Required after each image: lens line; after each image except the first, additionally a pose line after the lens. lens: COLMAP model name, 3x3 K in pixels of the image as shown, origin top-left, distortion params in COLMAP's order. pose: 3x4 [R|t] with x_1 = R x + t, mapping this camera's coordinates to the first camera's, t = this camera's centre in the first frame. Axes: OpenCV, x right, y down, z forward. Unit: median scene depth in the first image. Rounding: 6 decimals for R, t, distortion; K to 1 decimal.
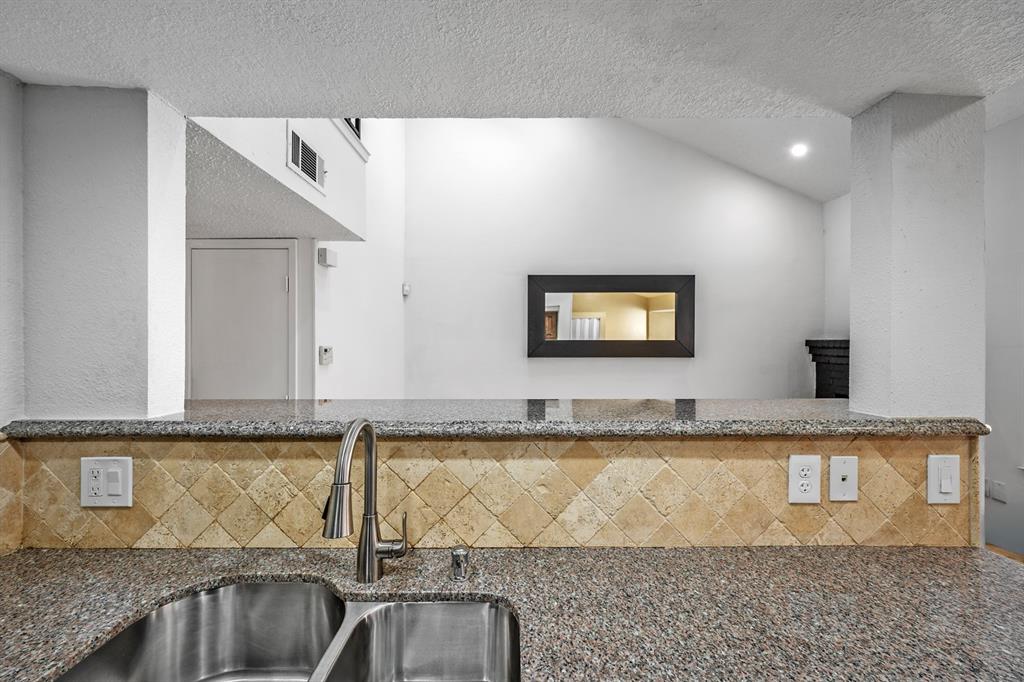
lens RADIAL K [[399.7, 0, 512.4], [0, 399.7, 343.1], [0, 0, 1]] dist [-0.001616, 0.000092]
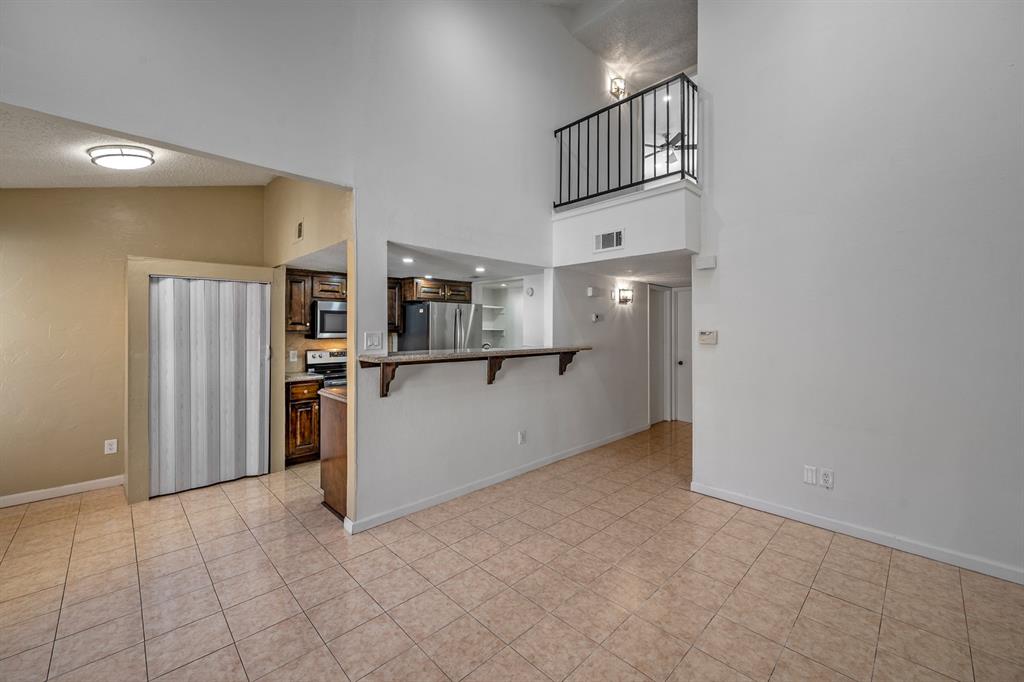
lens RADIAL K [[409.8, 0, 510.1], [0, 409.8, 327.1], [0, 0, 1]] dist [-0.001563, -0.000291]
pose [[-0.725496, -0.003227, -0.688219, 2.375242], [-0.000850, 0.999992, -0.003792, 0.005614], [0.688226, -0.002166, -0.725493, 3.934259]]
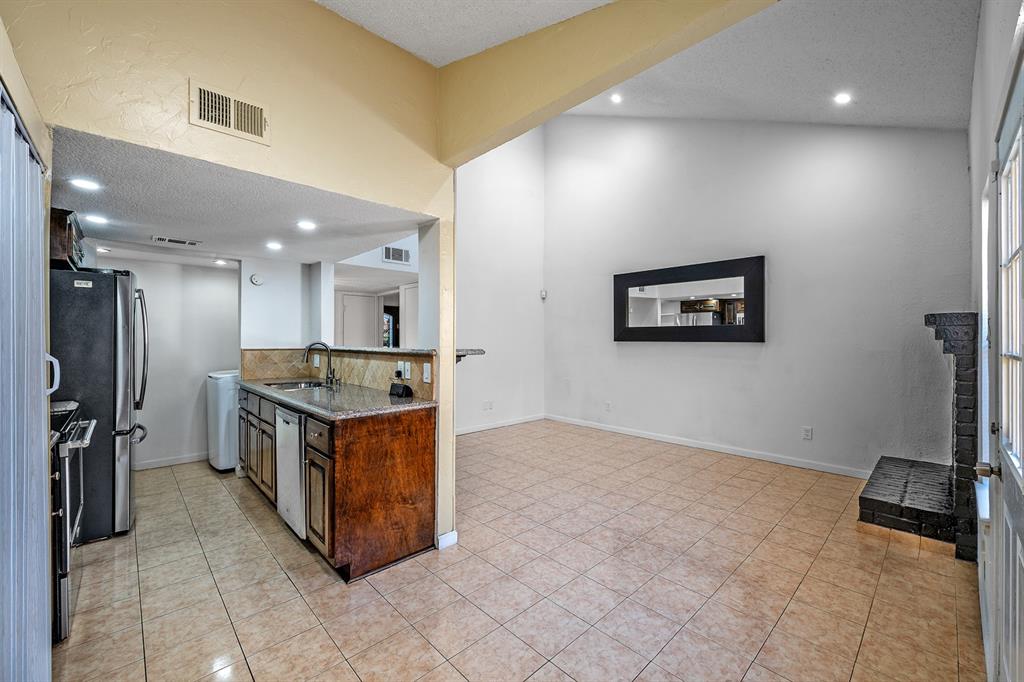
lens RADIAL K [[414.9, 0, 537.0], [0, 414.9, 339.6], [0, 0, 1]] dist [-0.014969, 0.000457]
pose [[0.707910, 0.001626, -0.706301, 3.446098], [-0.000341, 0.999998, 0.001959, 0.122664], [0.706303, -0.001146, 0.707909, -0.376488]]
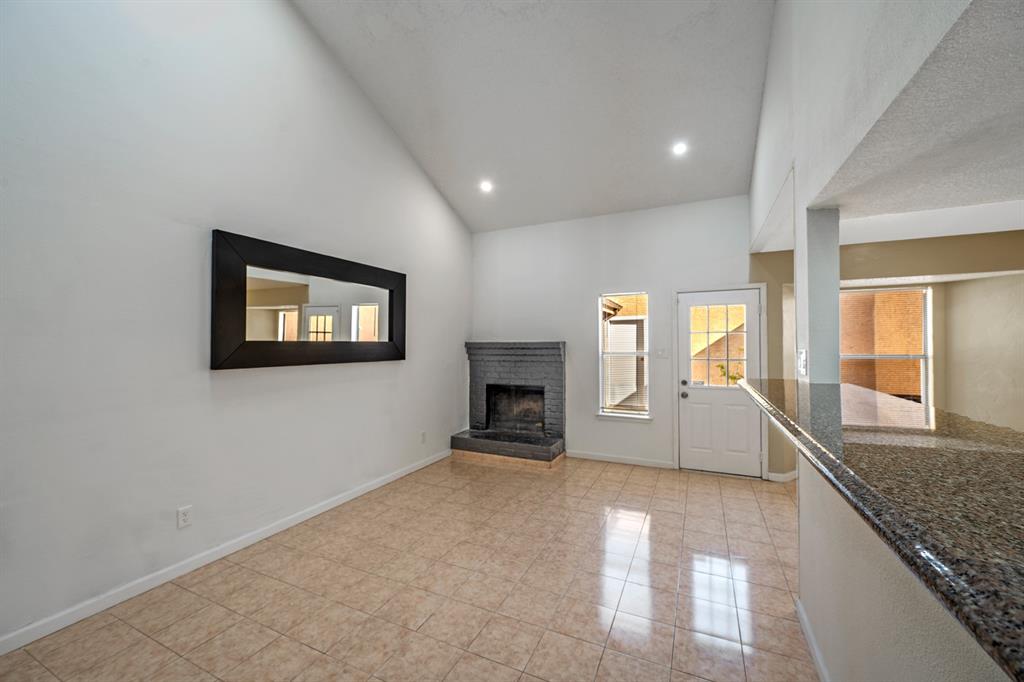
lens RADIAL K [[397.1, 0, 514.0], [0, 397.1, 346.2], [0, 0, 1]] dist [0.000078, 0.000018]
pose [[0.433008, -0.004792, 0.901377, -1.331833], [0.004541, 0.999985, 0.003135, 0.005317], [-0.901379, 0.002735, 0.433023, 1.566680]]
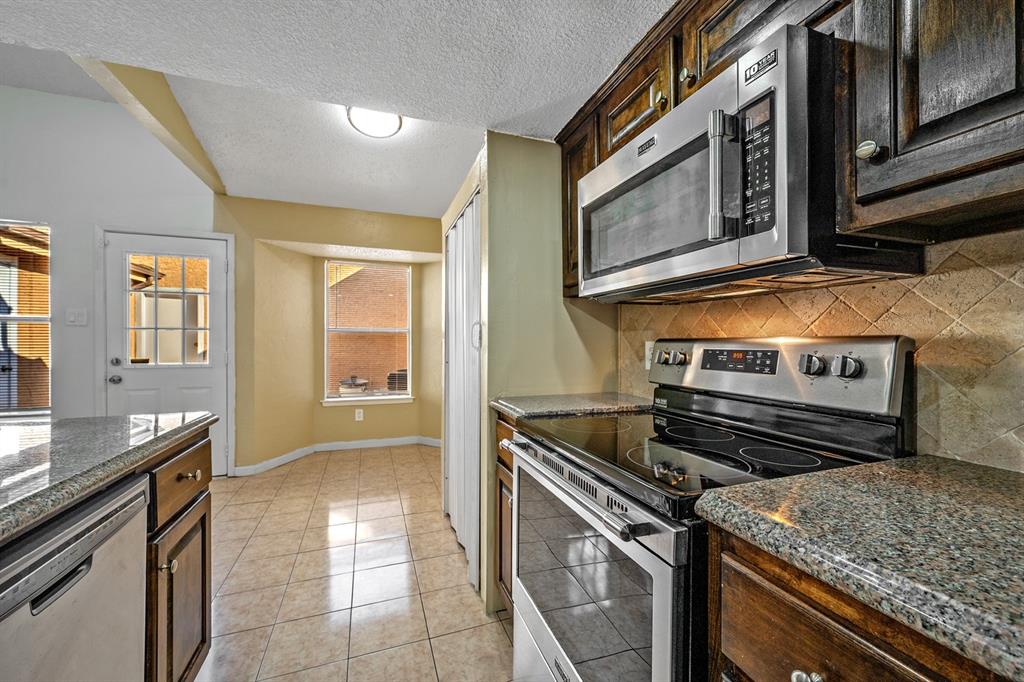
lens RADIAL K [[399.7, 0, 512.4], [0, 399.7, 343.1], [0, 0, 1]] dist [-0.001616, 0.000092]
pose [[-0.334746, -0.005619, 0.942291, -0.434111], [-0.004477, 0.999980, 0.004373, 0.266235], [-0.942298, -0.002755, -0.334765, -0.109340]]
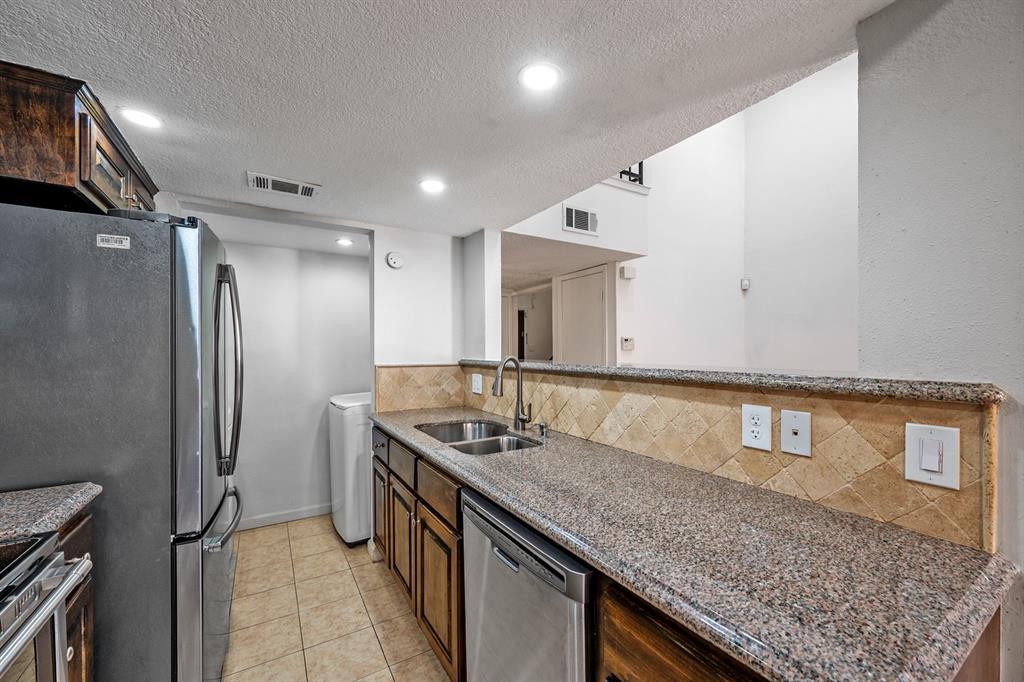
lens RADIAL K [[404.3, 0, 511.9], [0, 404.3, 352.1], [0, 0, 1]] dist [-0.001862, -0.000127]
pose [[0.517286, 0.005032, -0.855798, 1.345960], [0.005413, 0.999943, 0.009152, 0.116682], [0.855795, -0.009366, 0.517230, -0.171297]]
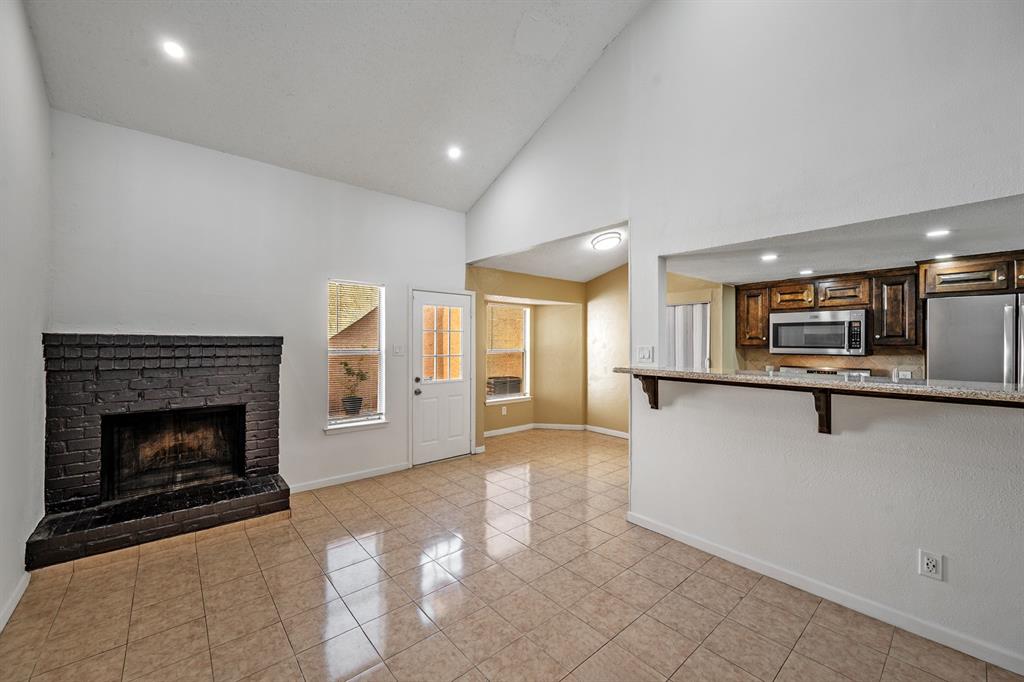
lens RADIAL K [[397.7, 0, 512.0], [0, 397.7, 341.0], [0, 0, 1]] dist [-0.004812, -0.000159]
pose [[-0.640951, -0.000567, 0.767582, -0.625083], [-0.003705, 0.999990, -0.002355, 0.005676], [-0.767573, -0.004353, -0.640947, 3.869003]]
